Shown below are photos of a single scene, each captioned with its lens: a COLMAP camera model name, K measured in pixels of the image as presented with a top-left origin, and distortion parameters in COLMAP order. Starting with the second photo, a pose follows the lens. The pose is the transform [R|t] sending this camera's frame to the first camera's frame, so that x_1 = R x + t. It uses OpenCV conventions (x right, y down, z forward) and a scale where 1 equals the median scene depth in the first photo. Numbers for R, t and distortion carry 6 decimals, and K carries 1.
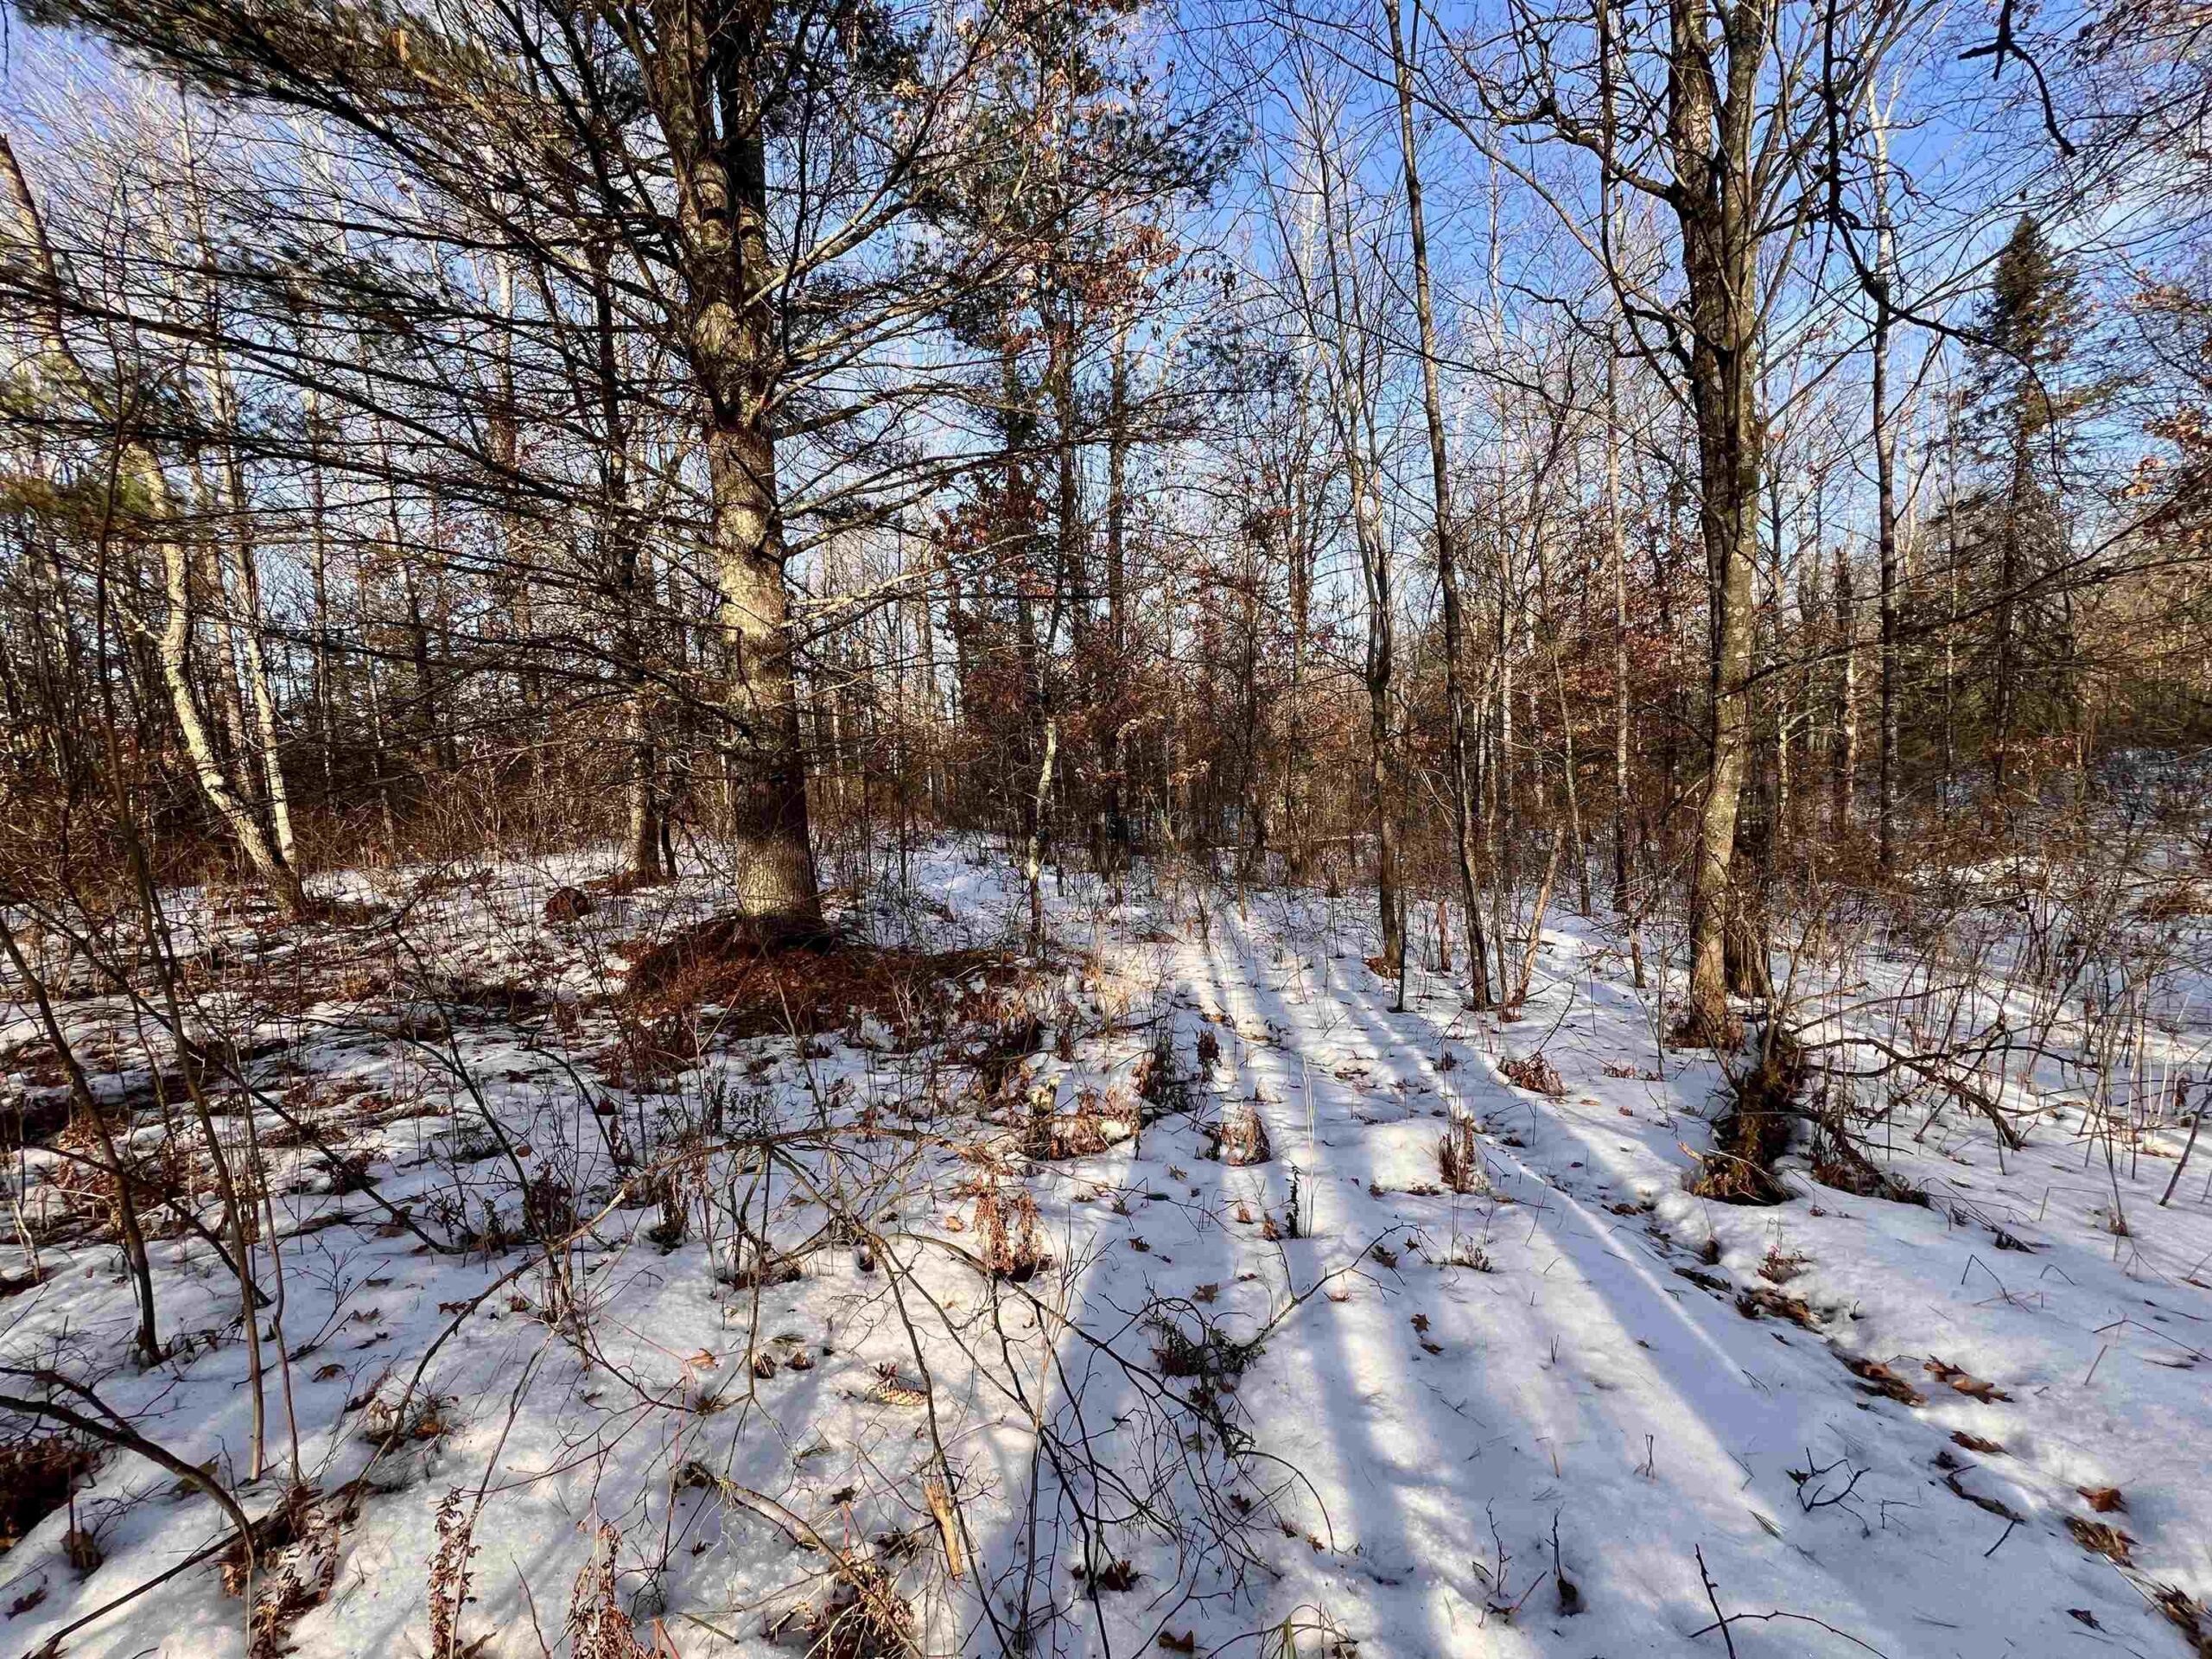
lens RADIAL K [[889.7, 0, 1106.3], [0, 889.7, 825.5], [0, 0, 1]] dist [0.003909, 0.000686]
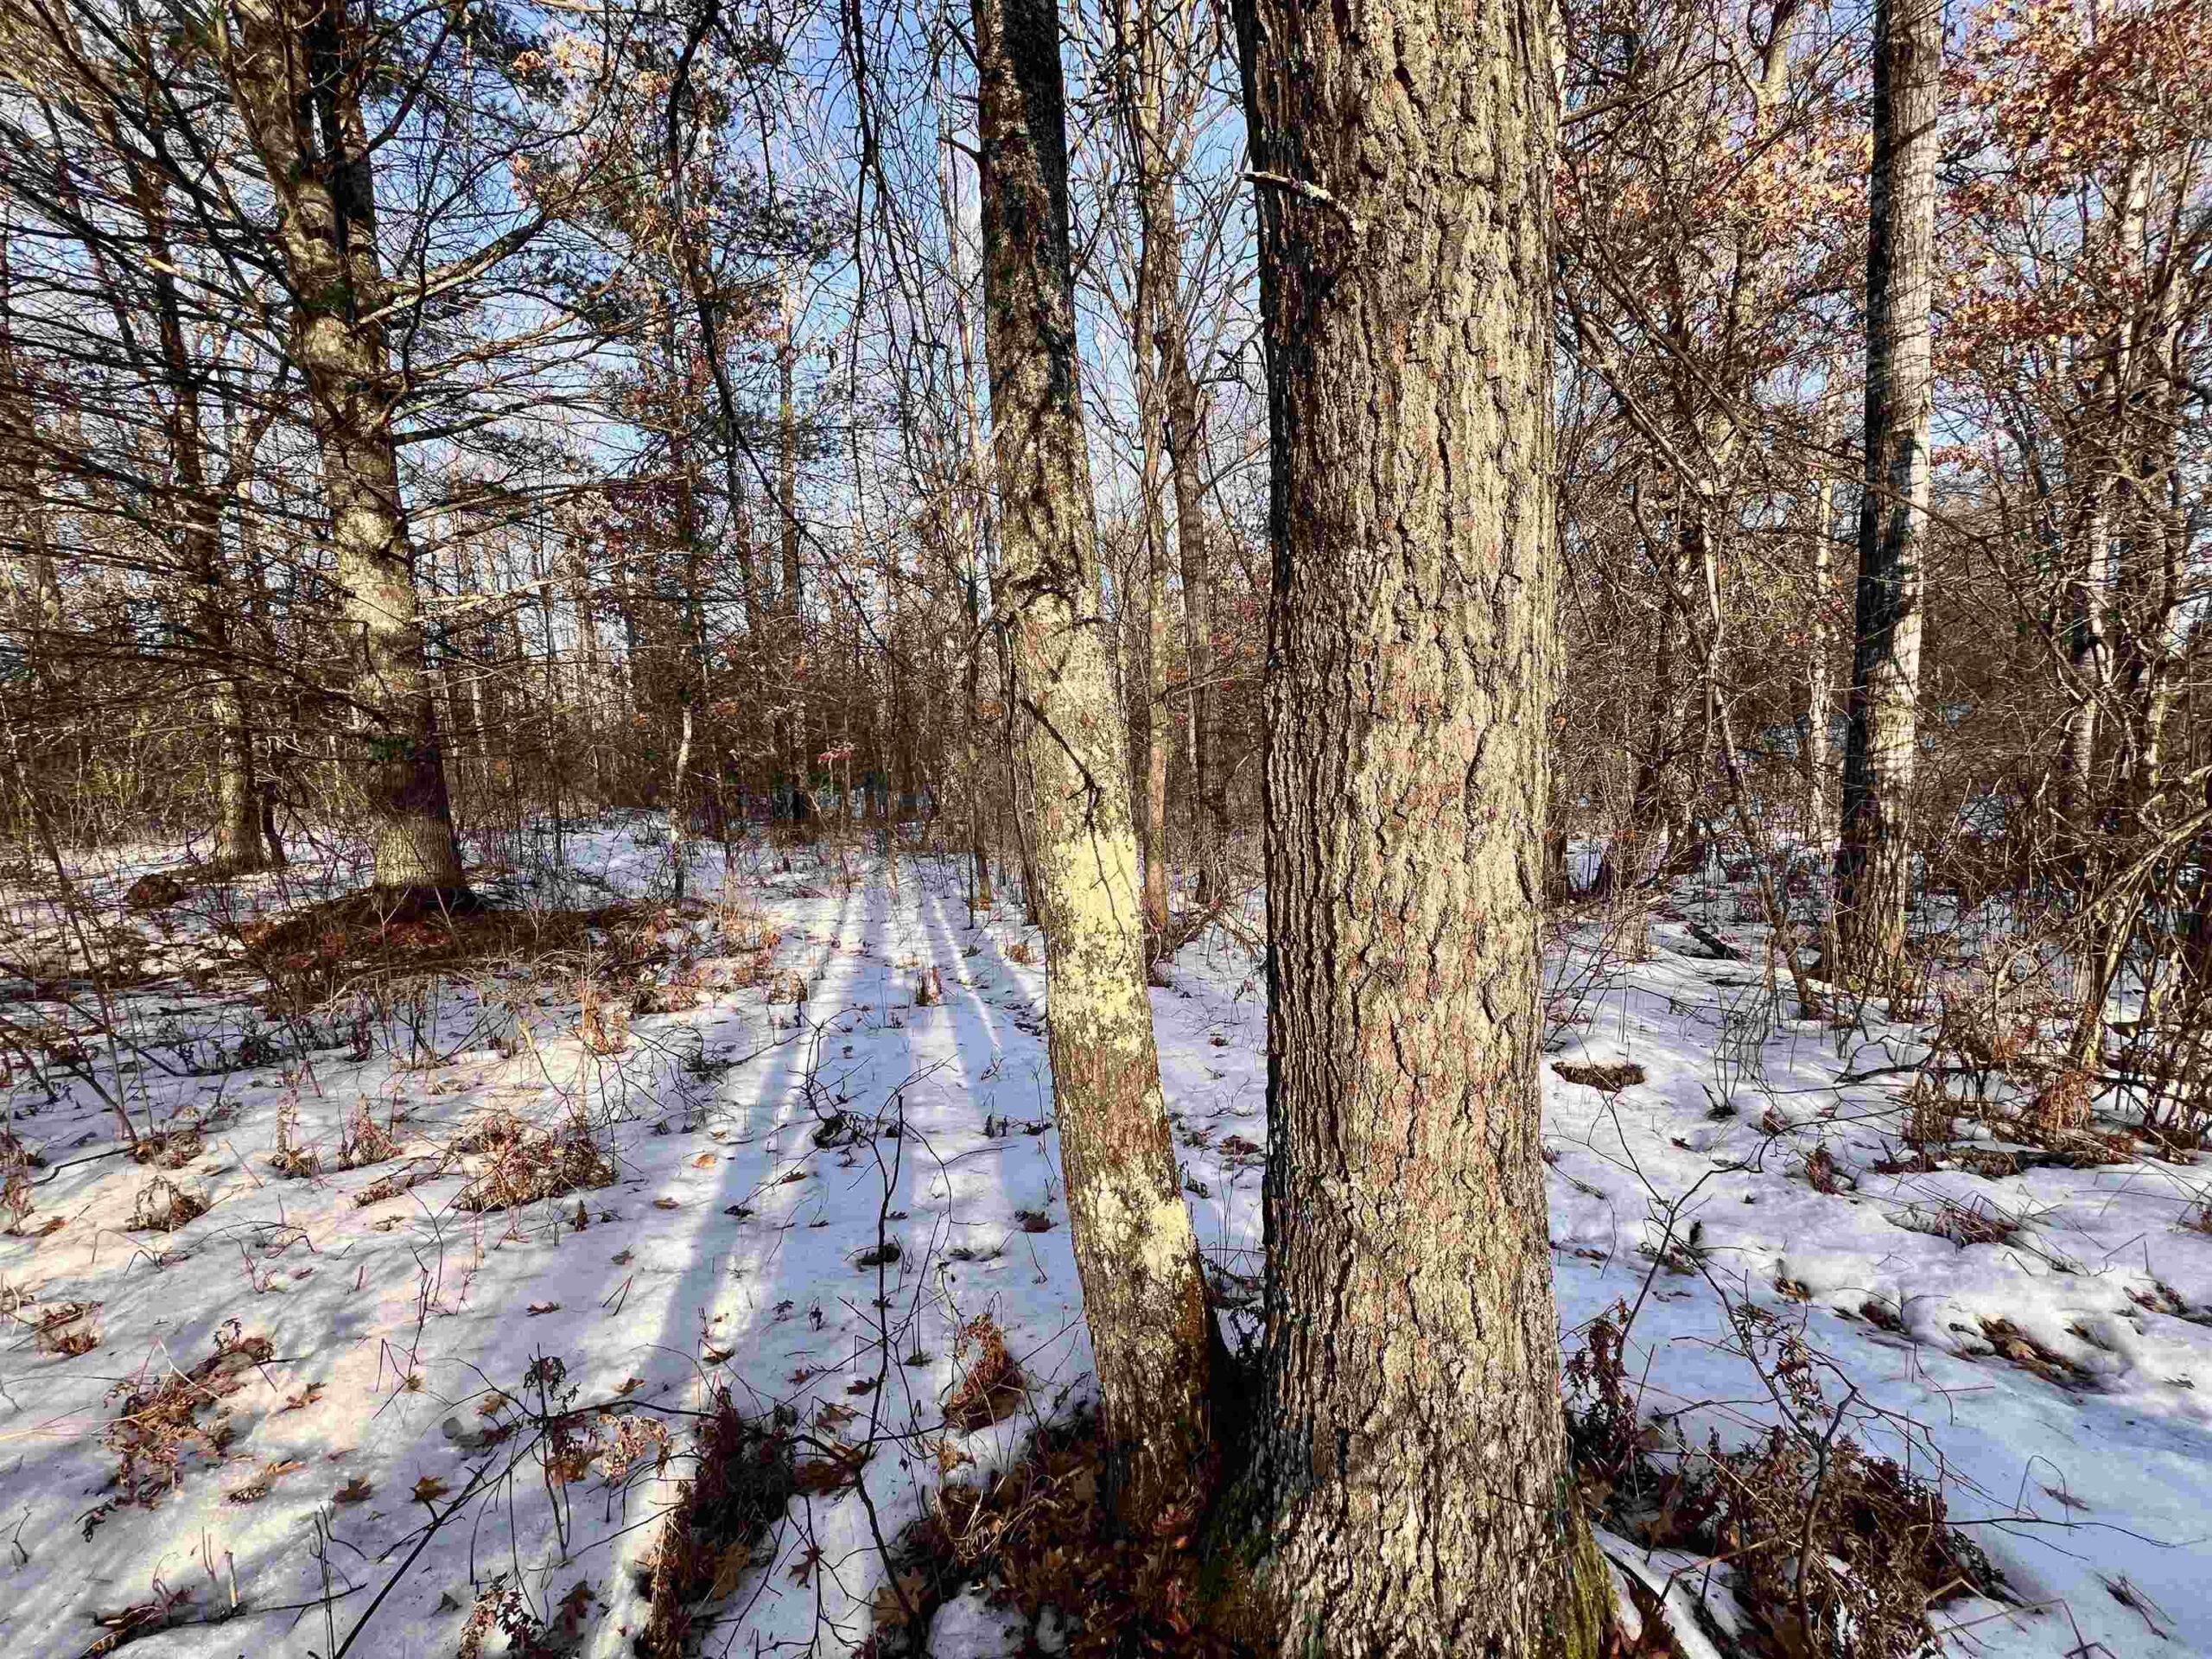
lens RADIAL K [[889.7, 0, 1105.7], [0, 889.7, 824.5], [0, 0, 1]] dist [0.003909, 0.000686]
pose [[0.950406, -0.028538, 0.309700, 0.098044], [0.020987, 0.999396, 0.027687, 0.013827], [-0.310303, -0.019814, 0.950431, -0.309503]]
